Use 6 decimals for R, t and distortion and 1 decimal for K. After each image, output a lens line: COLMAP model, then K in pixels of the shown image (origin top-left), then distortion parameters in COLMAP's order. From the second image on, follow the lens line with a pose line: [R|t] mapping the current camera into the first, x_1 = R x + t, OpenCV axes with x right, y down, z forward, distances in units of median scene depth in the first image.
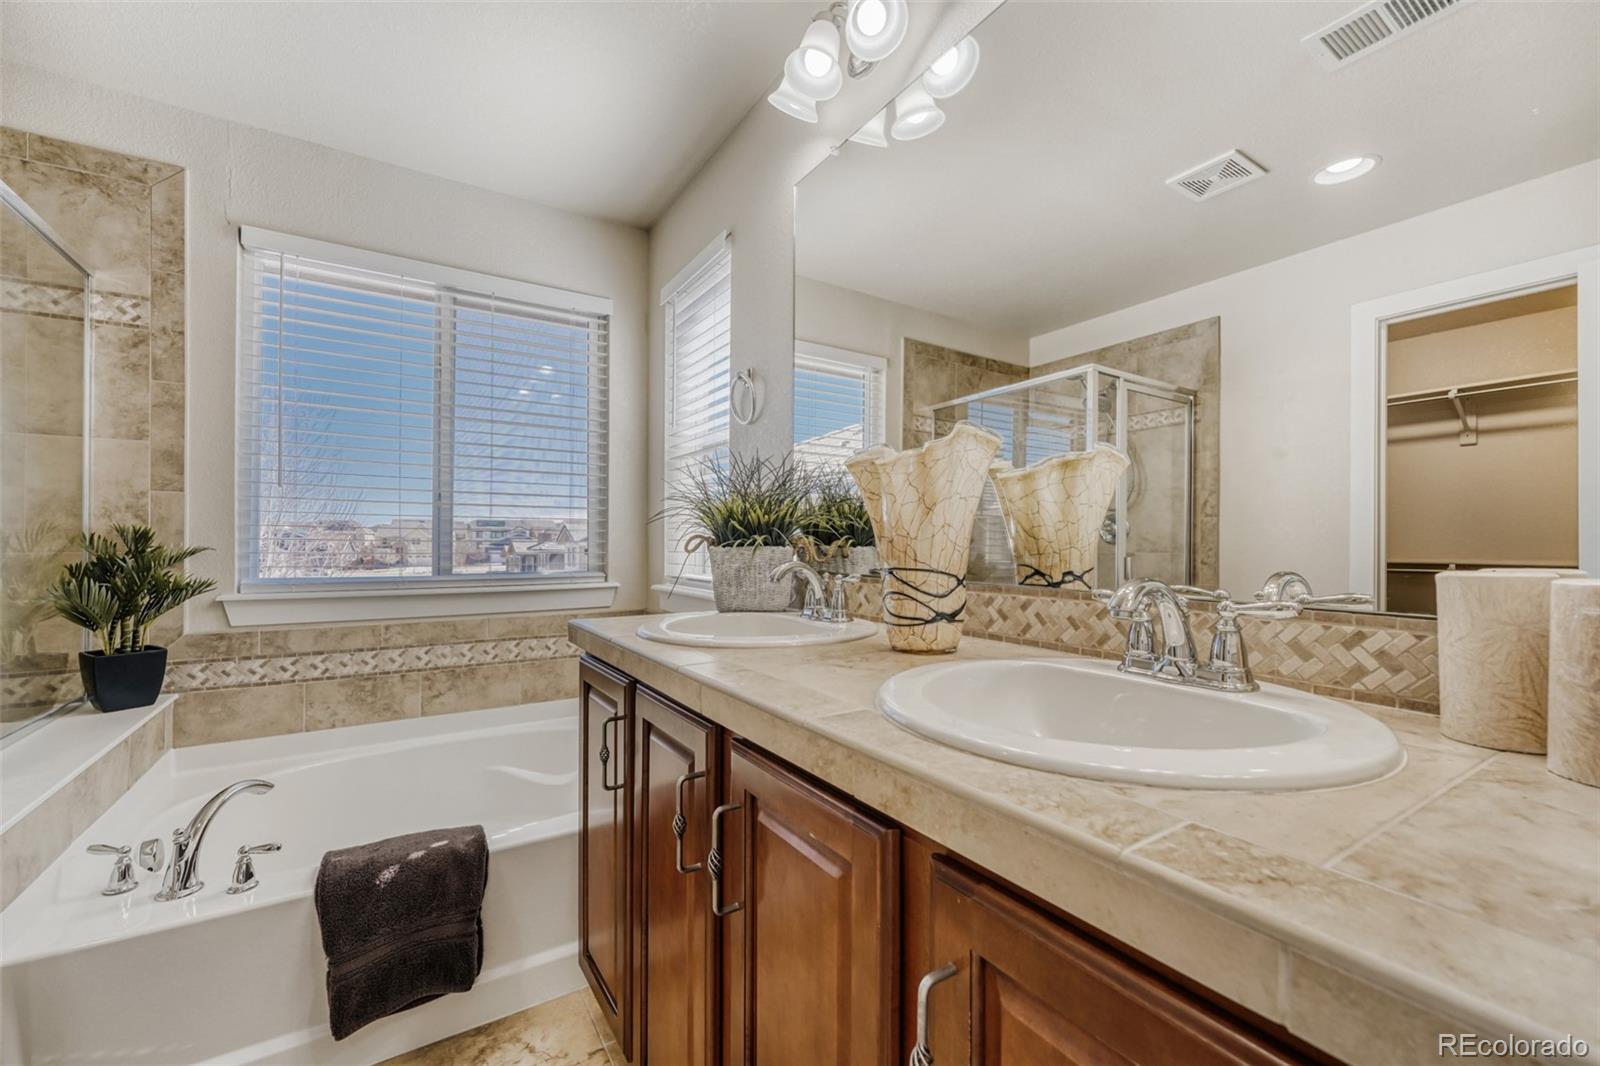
lens RADIAL K [[639.4, 0, 795.8], [0, 639.4, 537.2], [0, 0, 1]] dist [-0.001538, 0.001068]
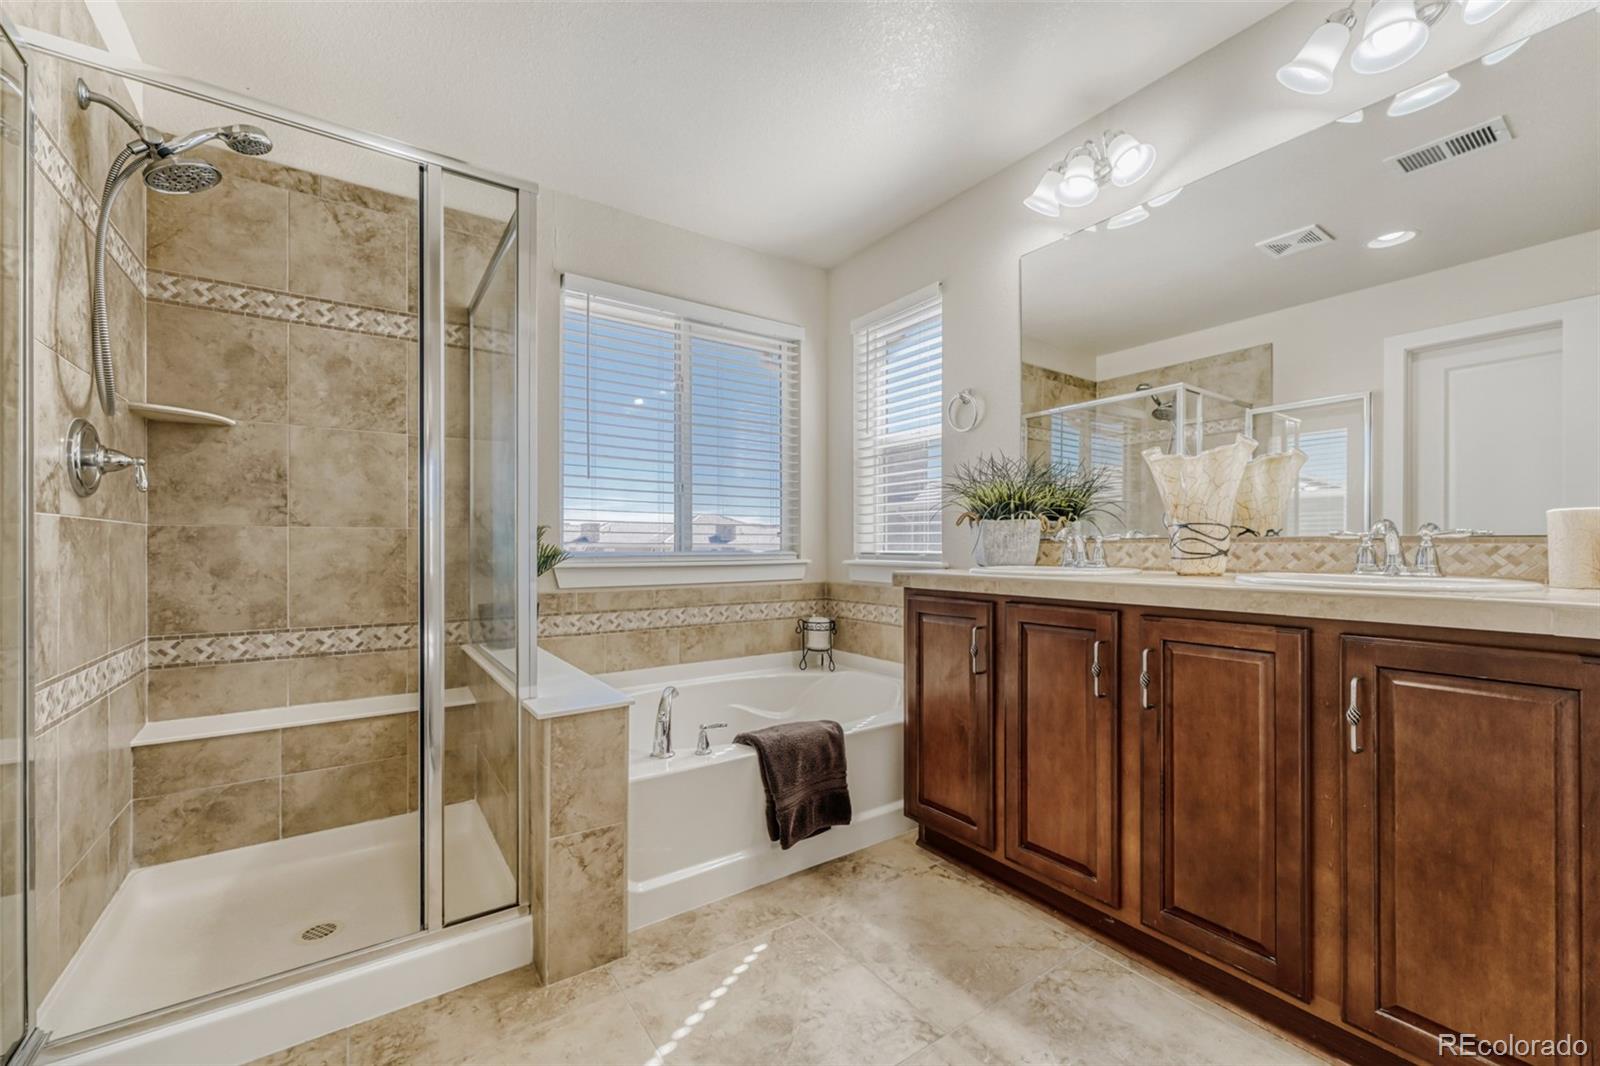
lens RADIAL K [[639.4, 0, 802.9], [0, 639.4, 542.2], [0, 0, 1]] dist [-0.001538, 0.001068]
pose [[0.999076, -0.002883, 0.042889, -0.410949], [0.002717, 0.999989, 0.003928, 0.039904], [-0.042900, -0.003808, 0.999072, -0.265257]]
